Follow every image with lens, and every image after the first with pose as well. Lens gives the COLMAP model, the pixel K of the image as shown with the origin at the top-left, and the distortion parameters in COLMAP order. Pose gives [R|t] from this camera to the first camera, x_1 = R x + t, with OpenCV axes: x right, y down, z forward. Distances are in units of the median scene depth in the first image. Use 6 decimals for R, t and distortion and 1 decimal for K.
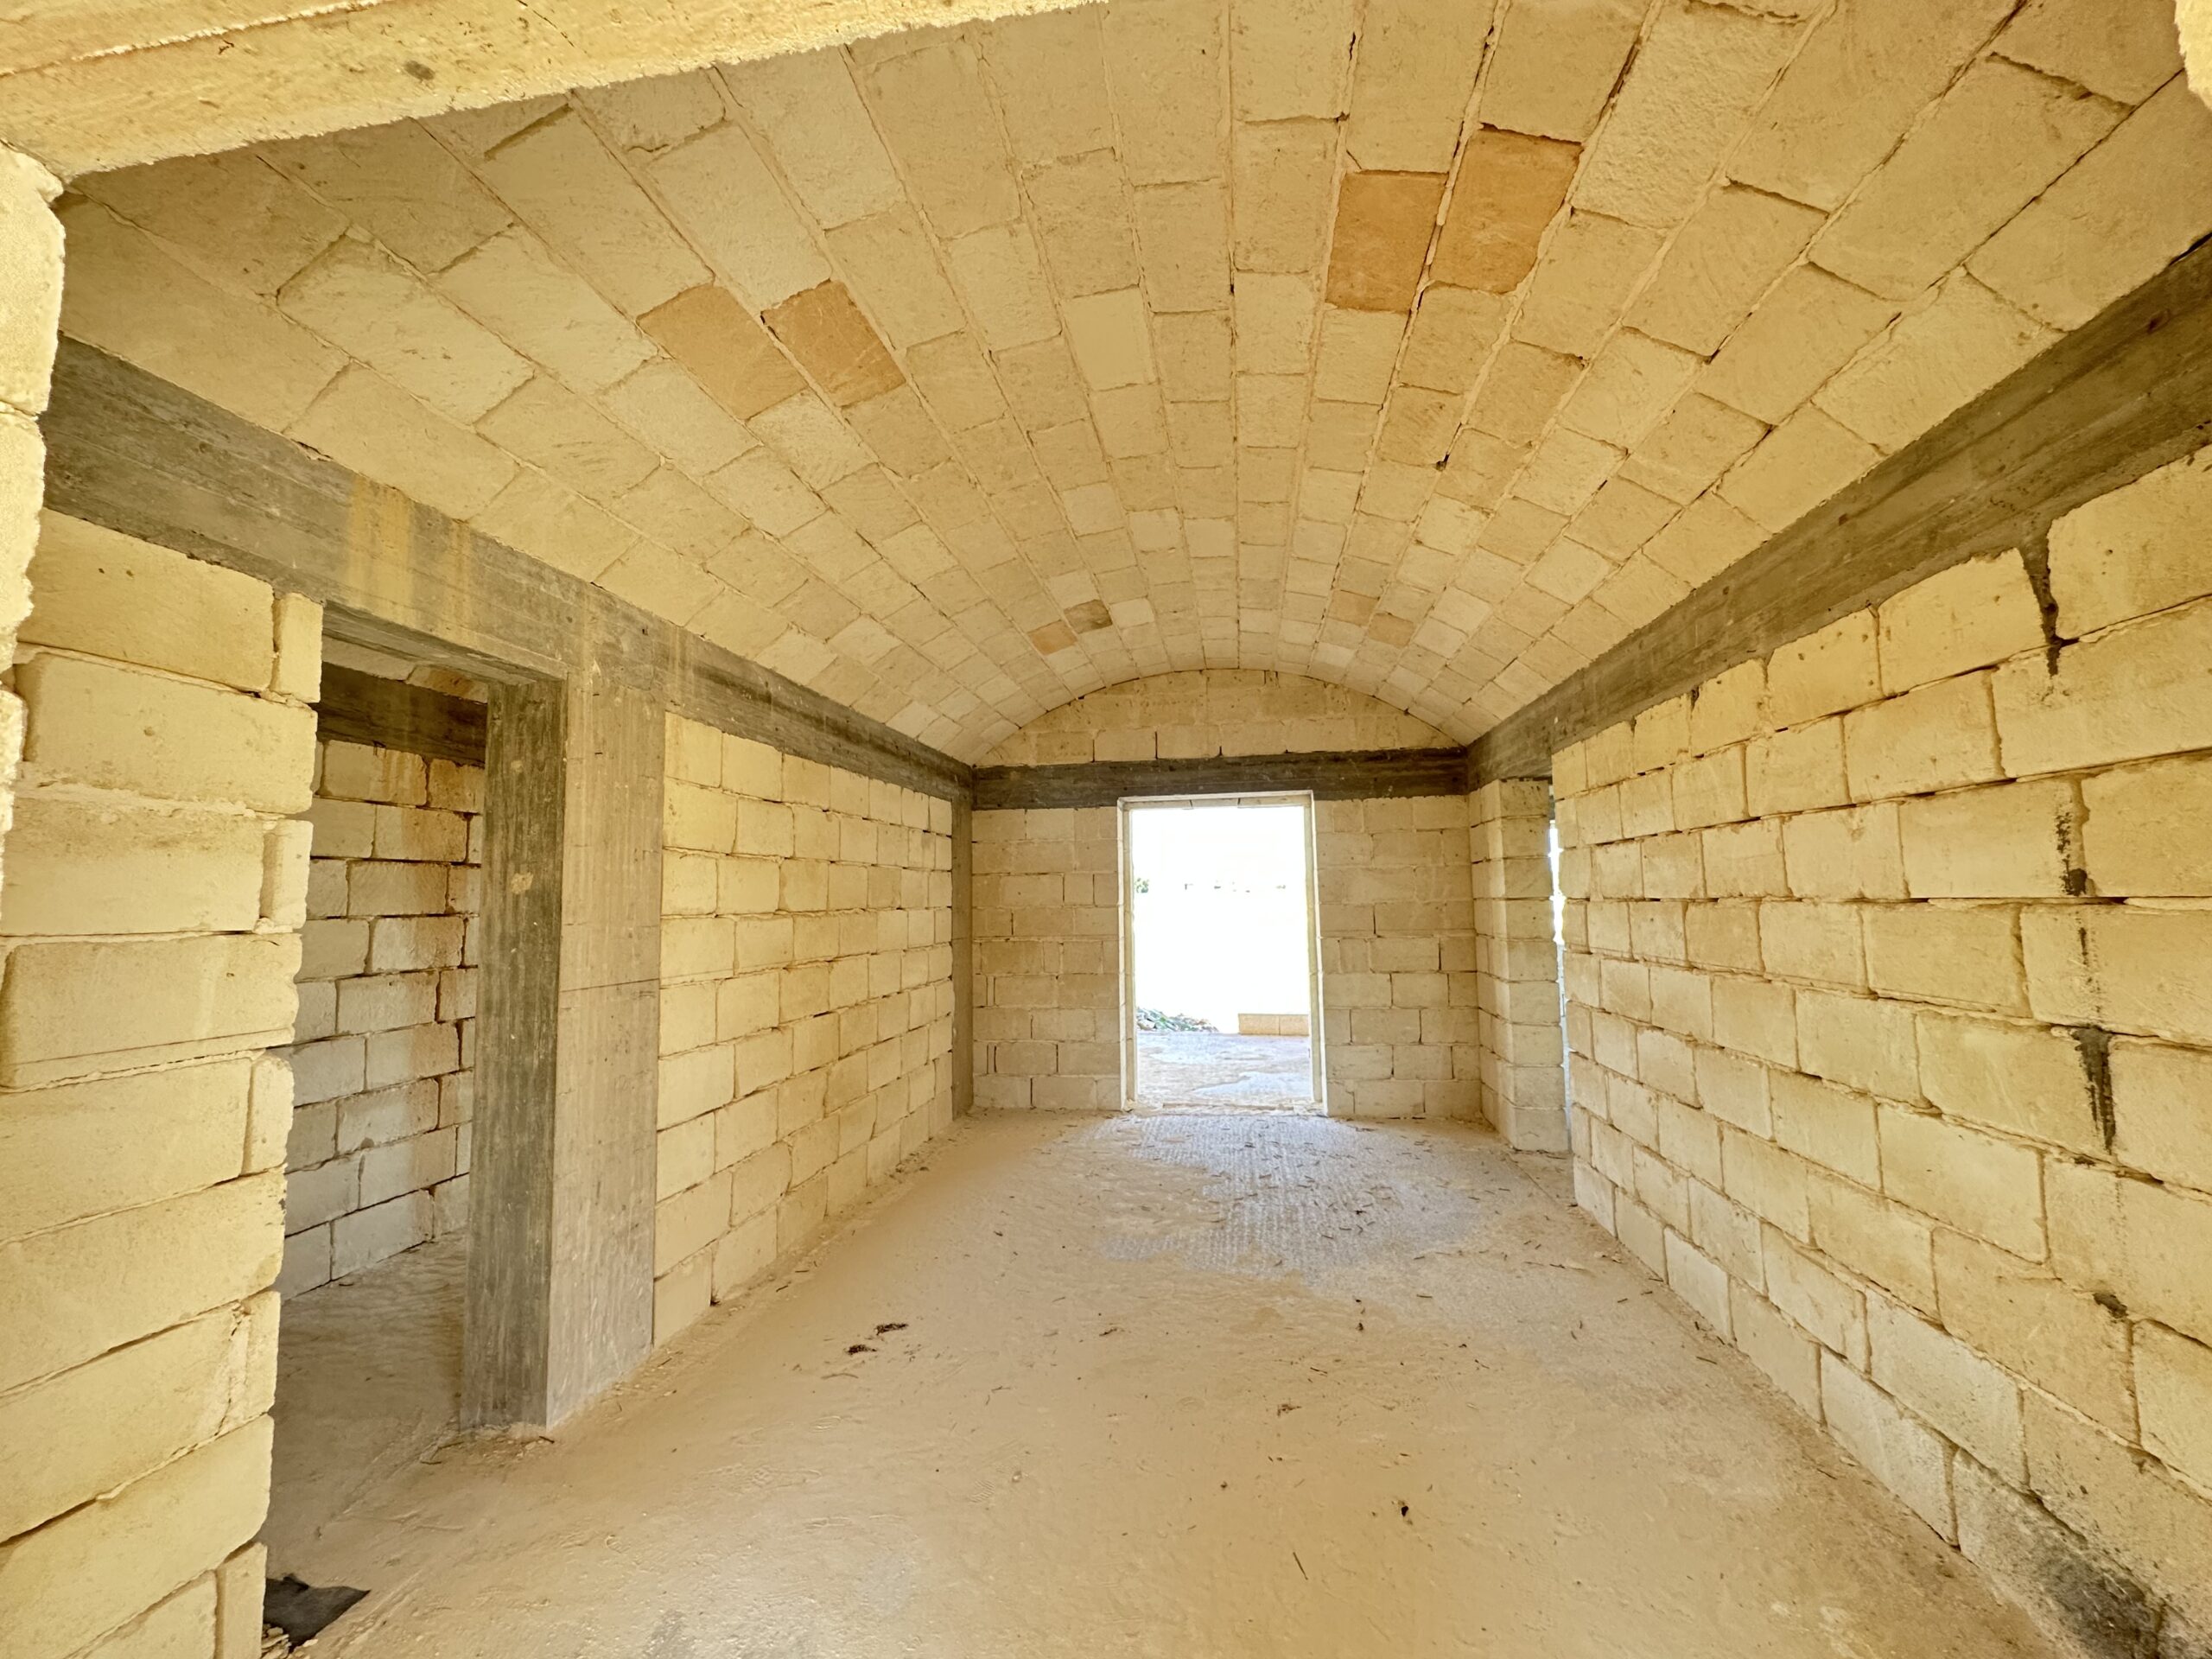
lens RADIAL K [[899.8, 0, 1104.4], [0, 899.8, 828.1], [0, 0, 1]] dist [-0.000890, 0.000047]
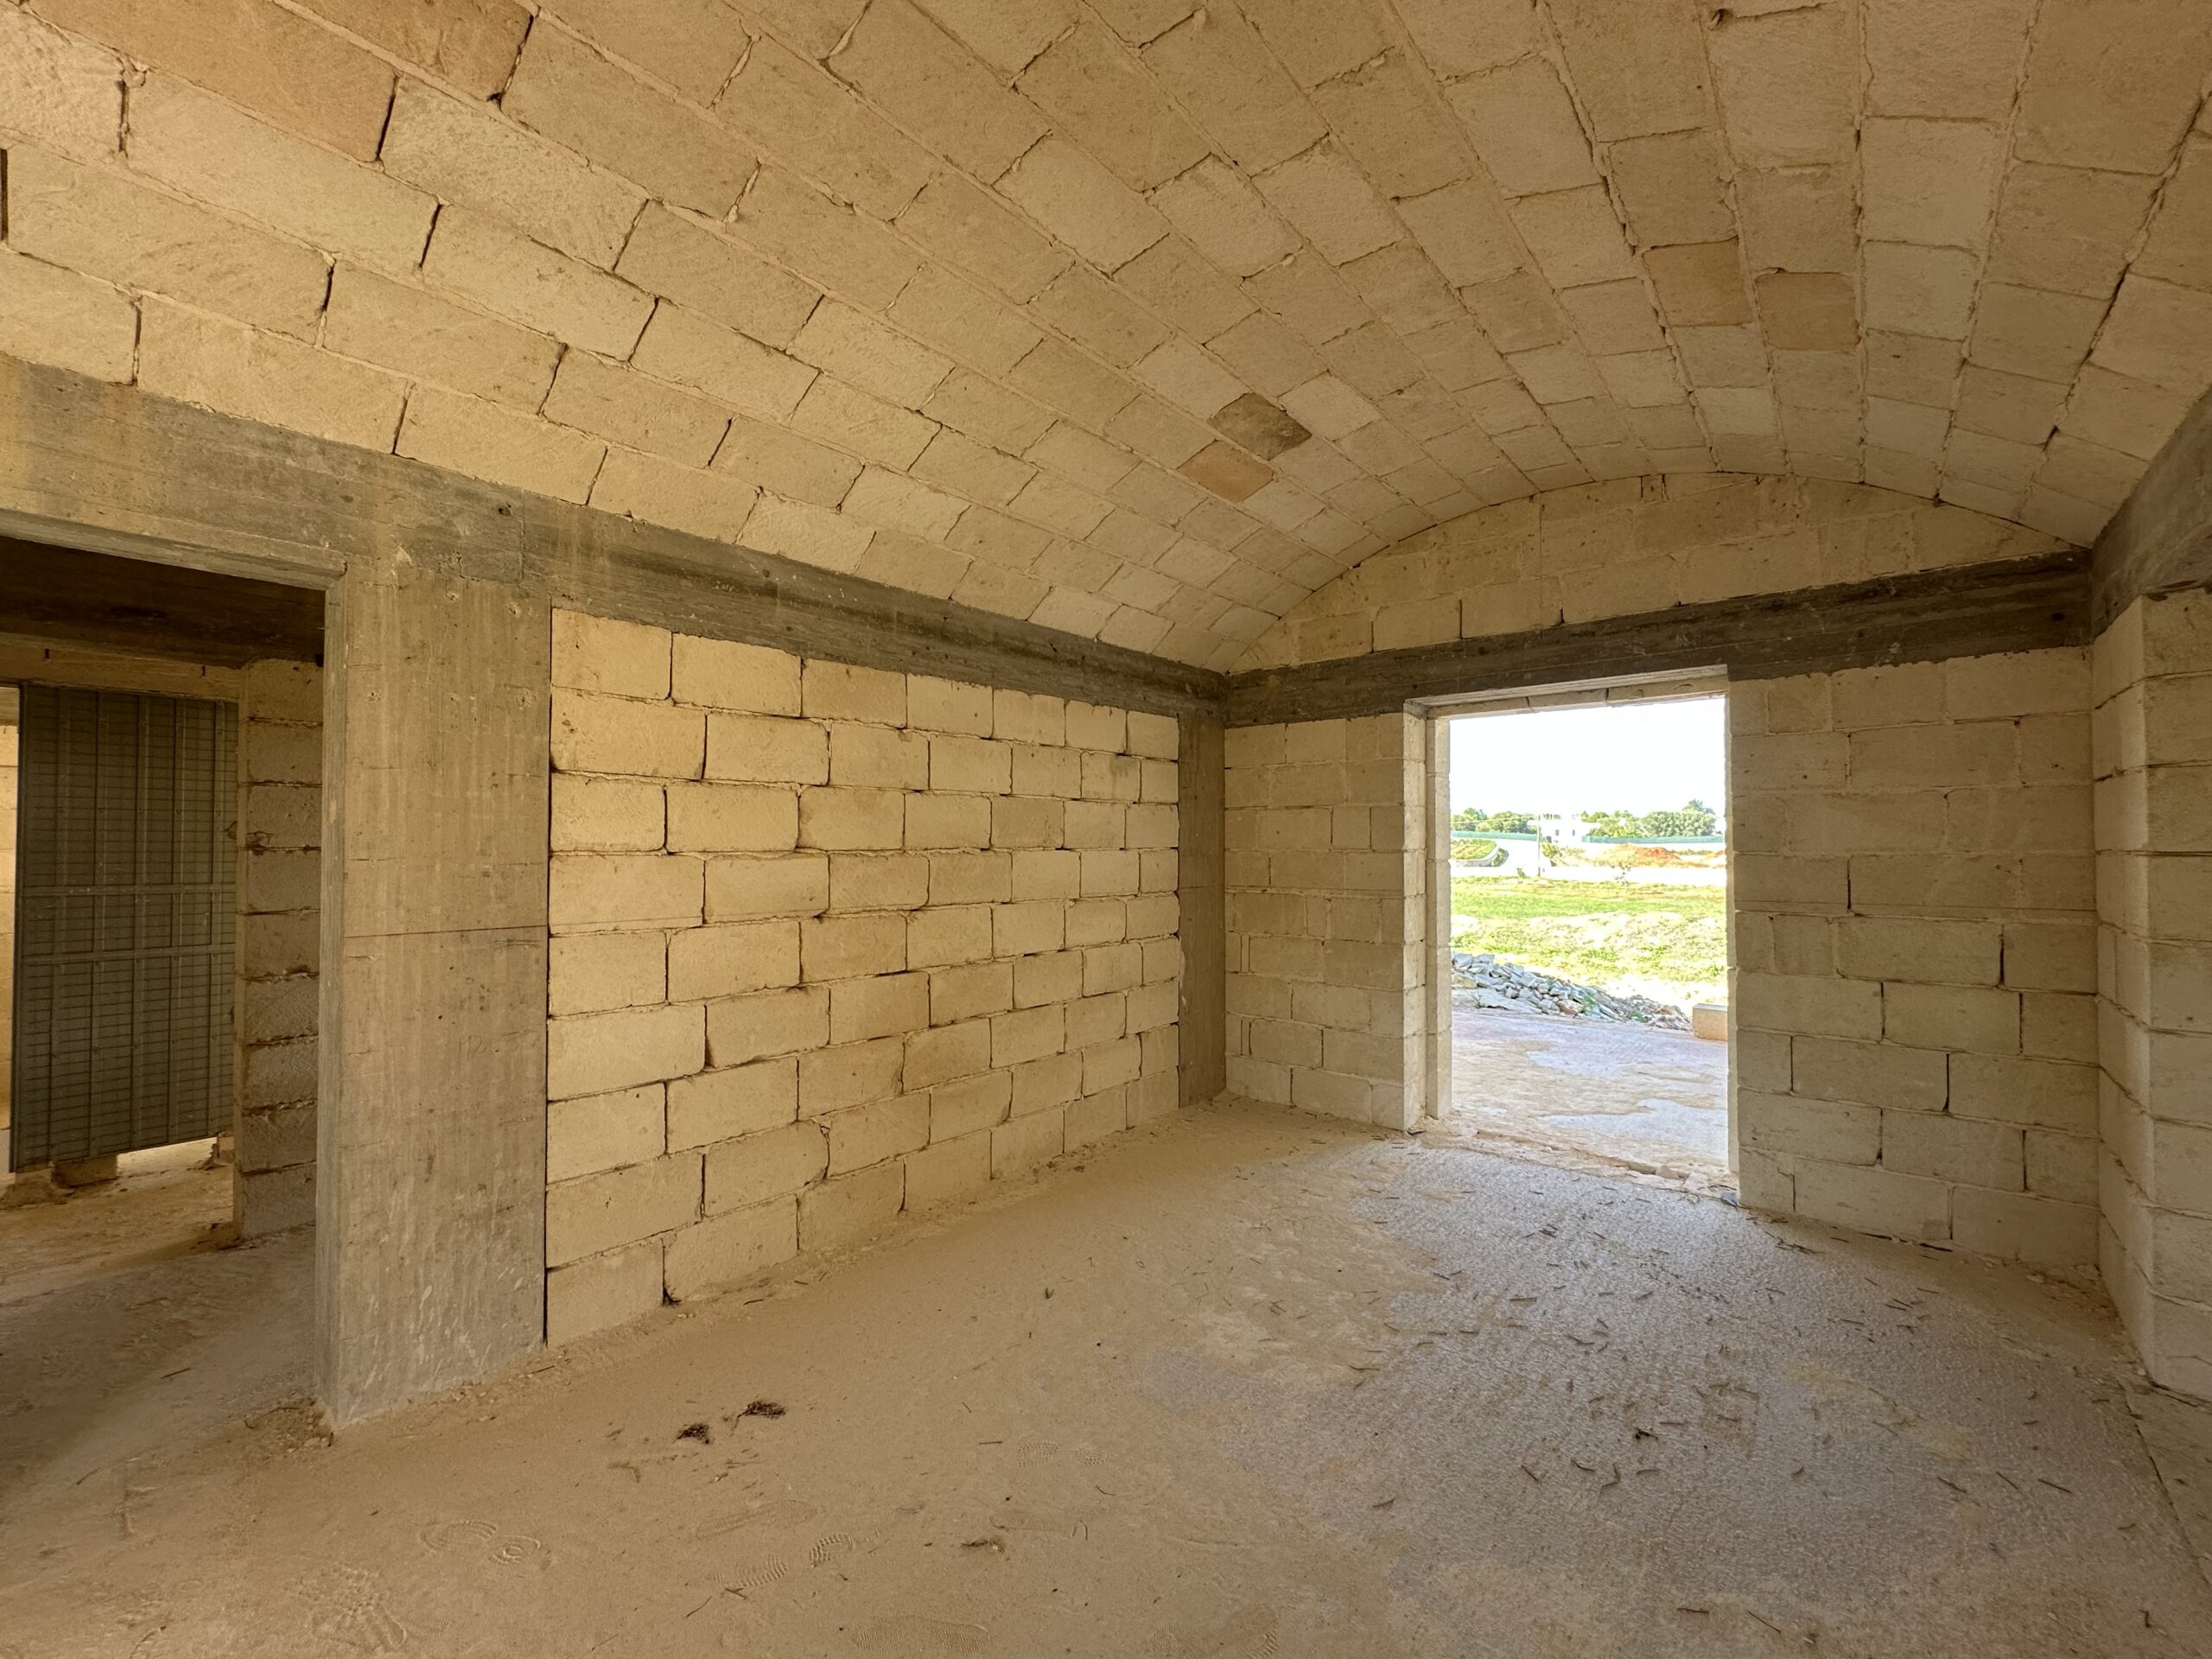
lens RADIAL K [[899.8, 0, 1104.4], [0, 899.8, 828.1], [0, 0, 1]] dist [-0.000890, 0.000047]
pose [[0.851611, 0.007444, -0.524121, 0.281161], [0.027732, 0.997859, 0.059233, 0.028176], [0.523440, -0.064979, 0.849581, 0.395869]]
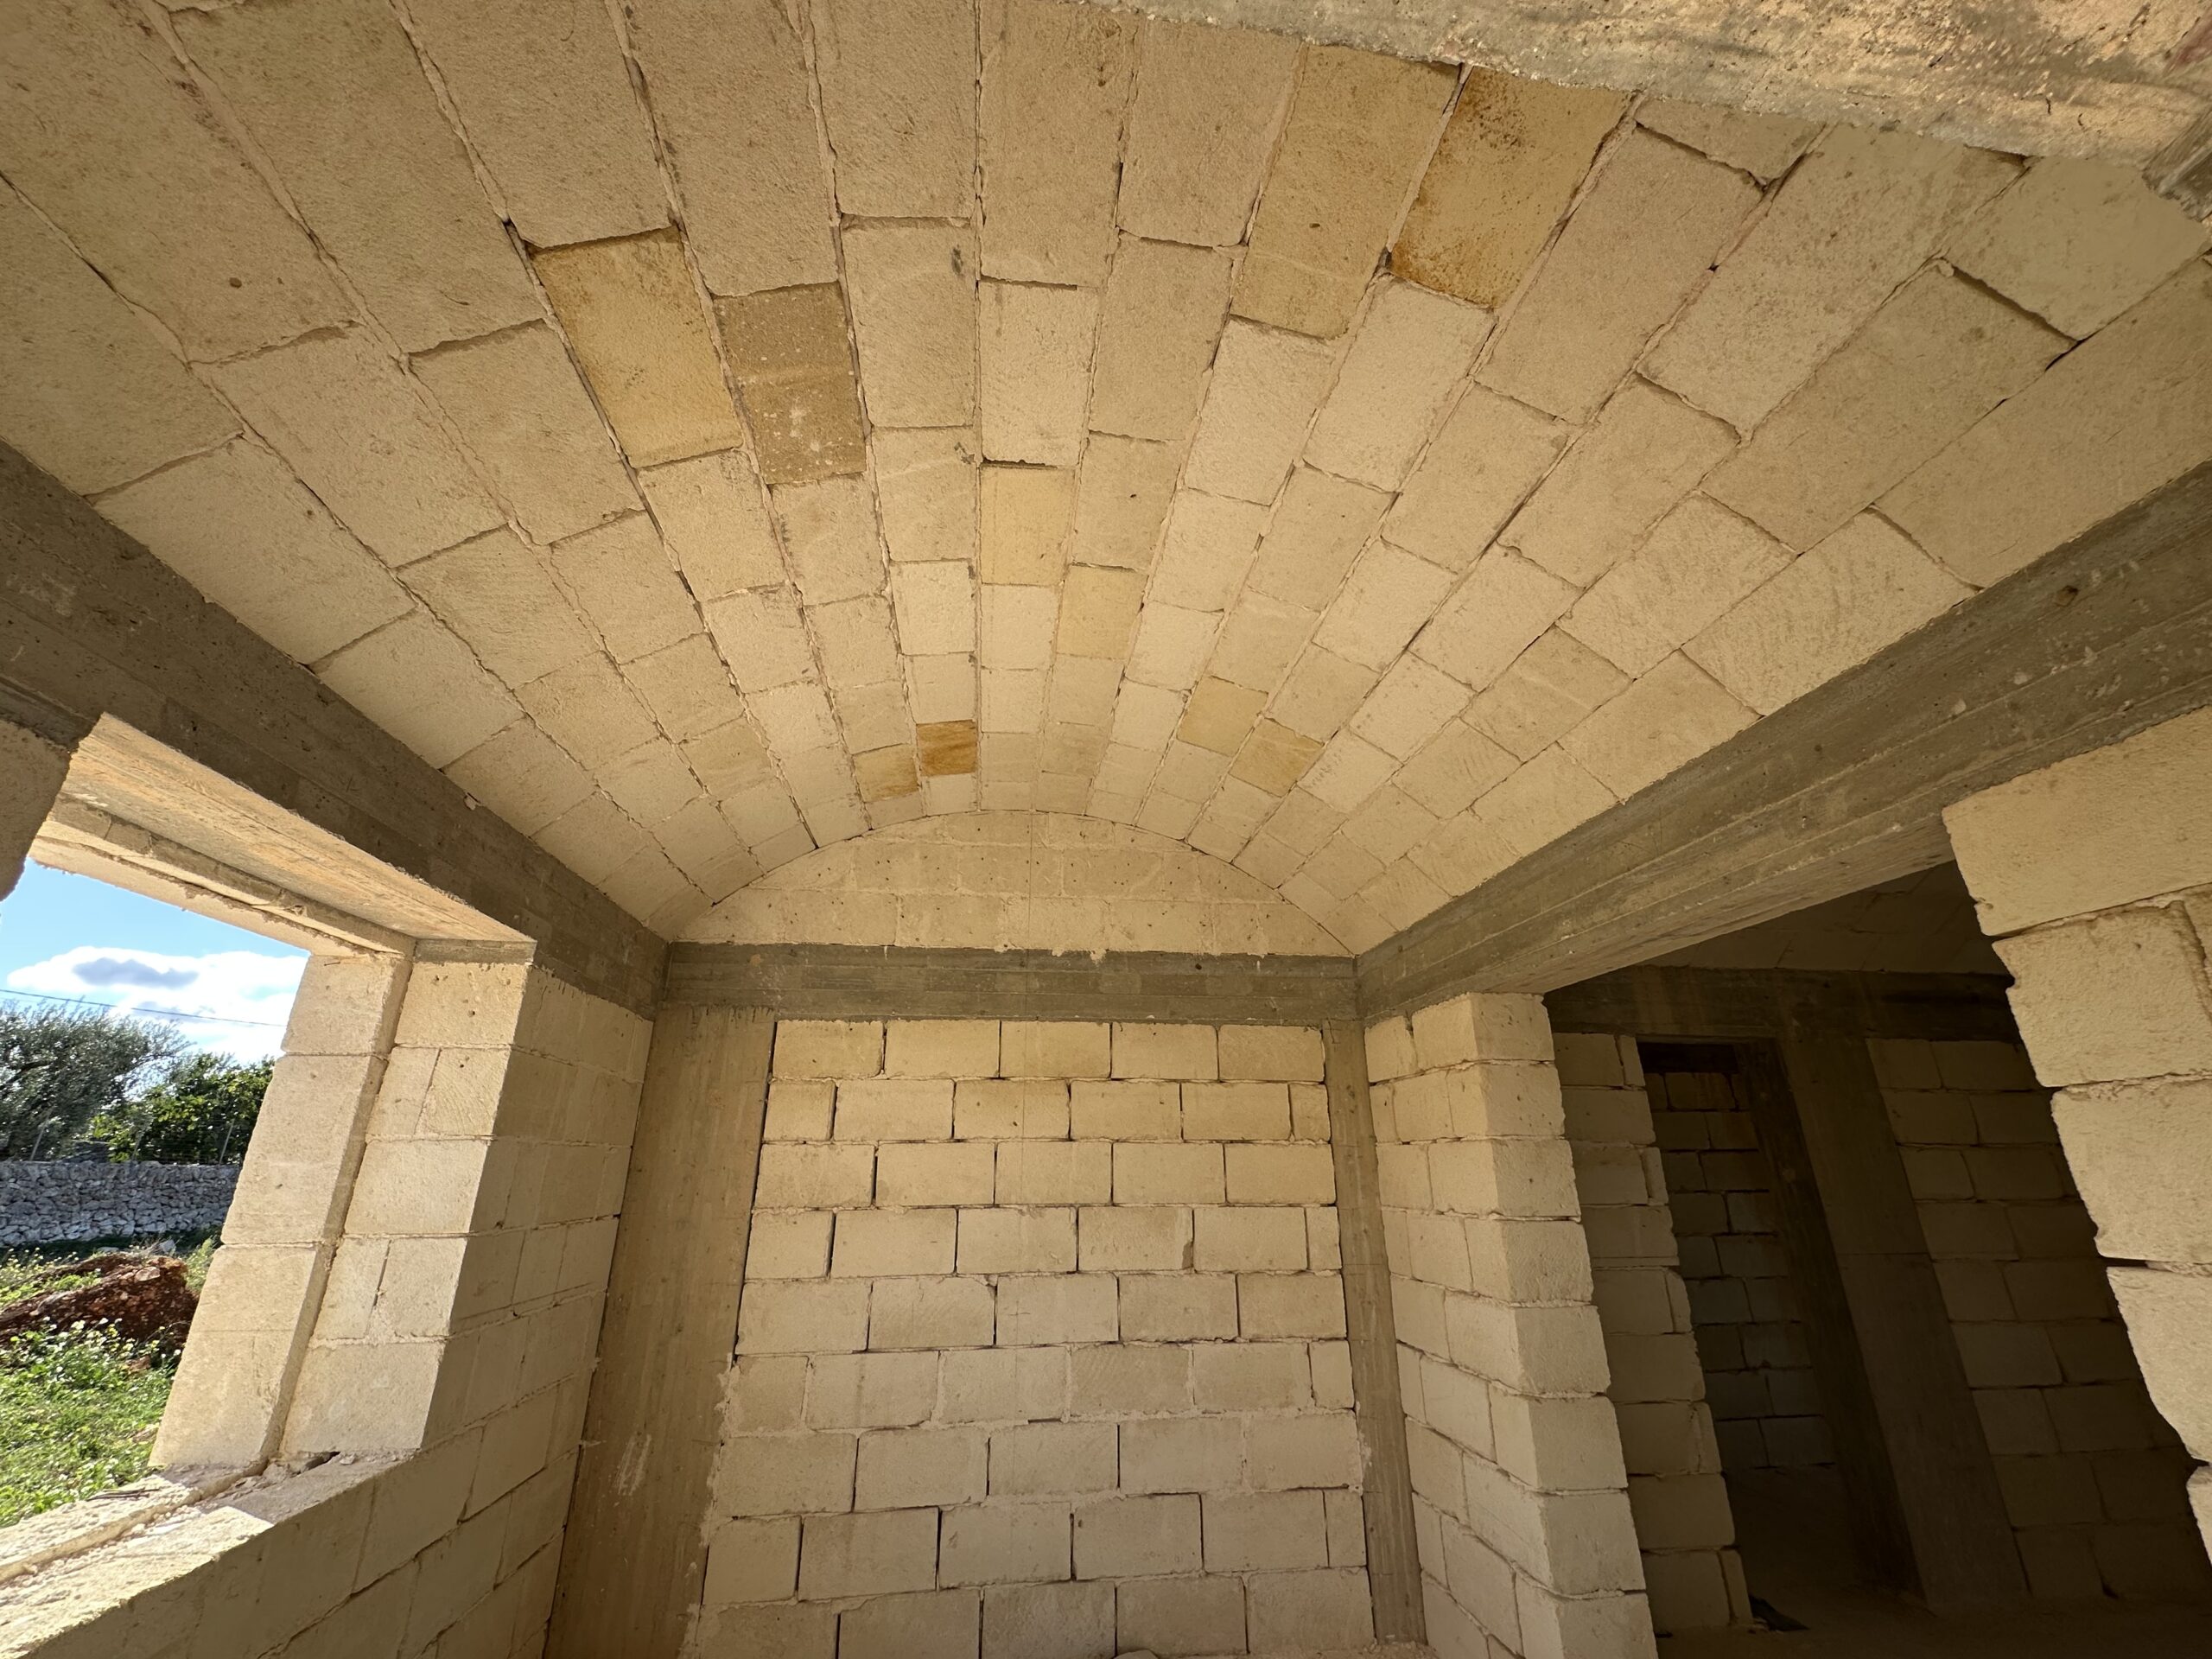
lens RADIAL K [[887.1, 0, 1117.5], [0, 887.1, 838.7], [0, 0, 1]] dist [-0.001316, -0.000340]
pose [[0.281088, -0.326096, -0.902580, 0.360225], [0.075894, 0.945107, -0.317826, -0.054343], [0.956676, 0.020836, 0.290407, -0.339561]]
